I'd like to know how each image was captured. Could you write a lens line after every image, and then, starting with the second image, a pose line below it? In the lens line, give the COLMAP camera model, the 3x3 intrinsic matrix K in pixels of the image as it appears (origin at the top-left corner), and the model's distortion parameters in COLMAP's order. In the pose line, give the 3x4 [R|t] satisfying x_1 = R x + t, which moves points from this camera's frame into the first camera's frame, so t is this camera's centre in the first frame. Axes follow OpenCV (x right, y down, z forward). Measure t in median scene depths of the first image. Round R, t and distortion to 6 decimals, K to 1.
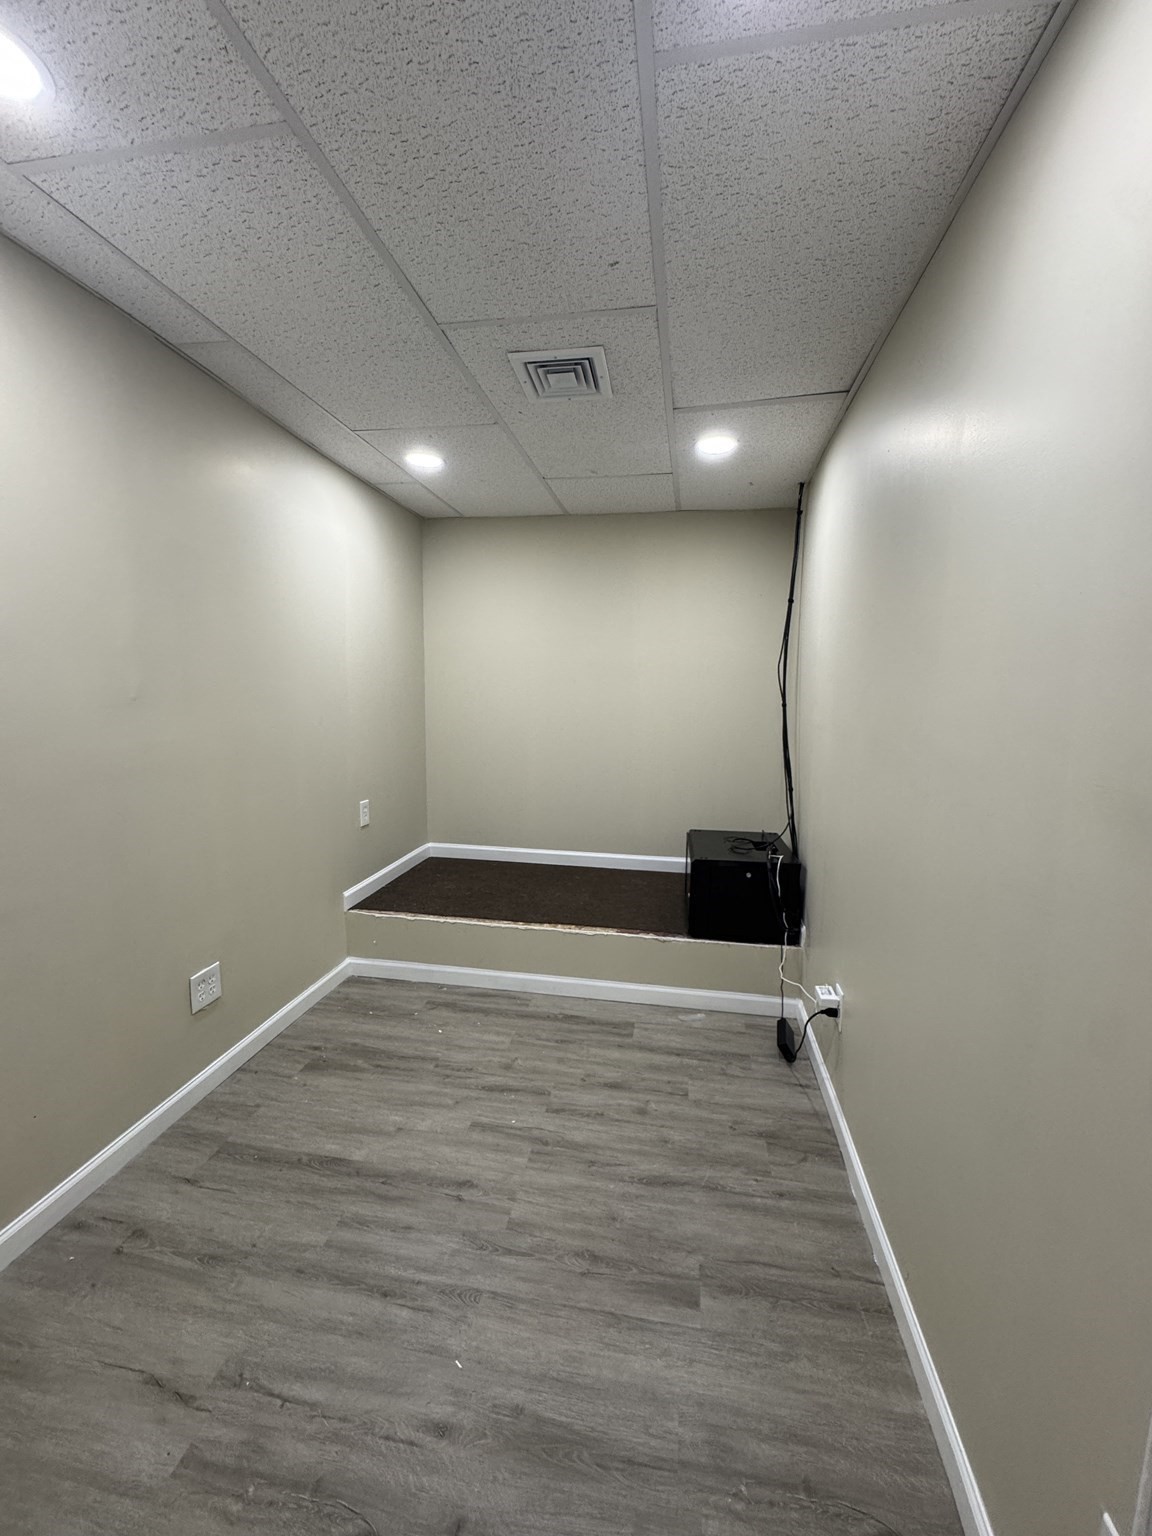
lens RADIAL K [[611.0, 0, 579.2], [0, 611.0, 767.8], [0, 0, 1]] dist [-0.003496, 0.000642]
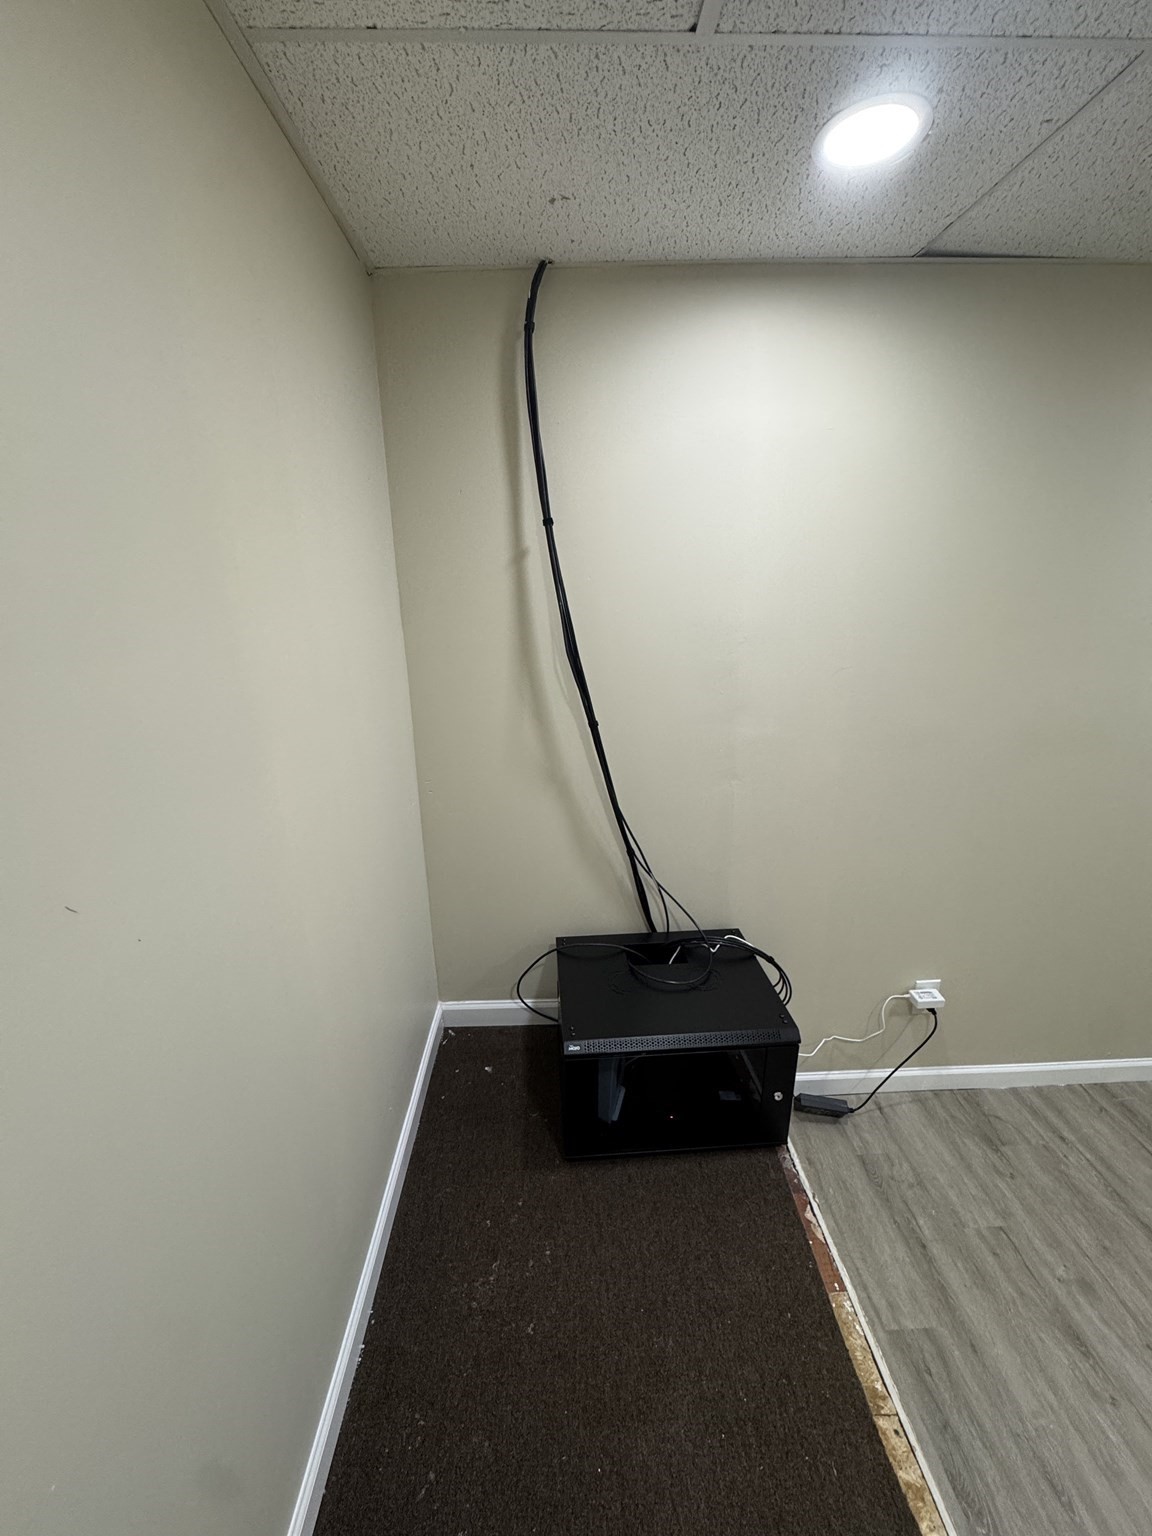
lens RADIAL K [[611.0, 0, 579.2], [0, 611.0, 767.8], [0, 0, 1]] dist [-0.003496, 0.000642]
pose [[-0.212626, -0.294422, 0.931722, -0.240446], [0.135626, 0.935404, 0.326536, -0.314806], [-0.967676, 0.195795, -0.158960, 1.404100]]
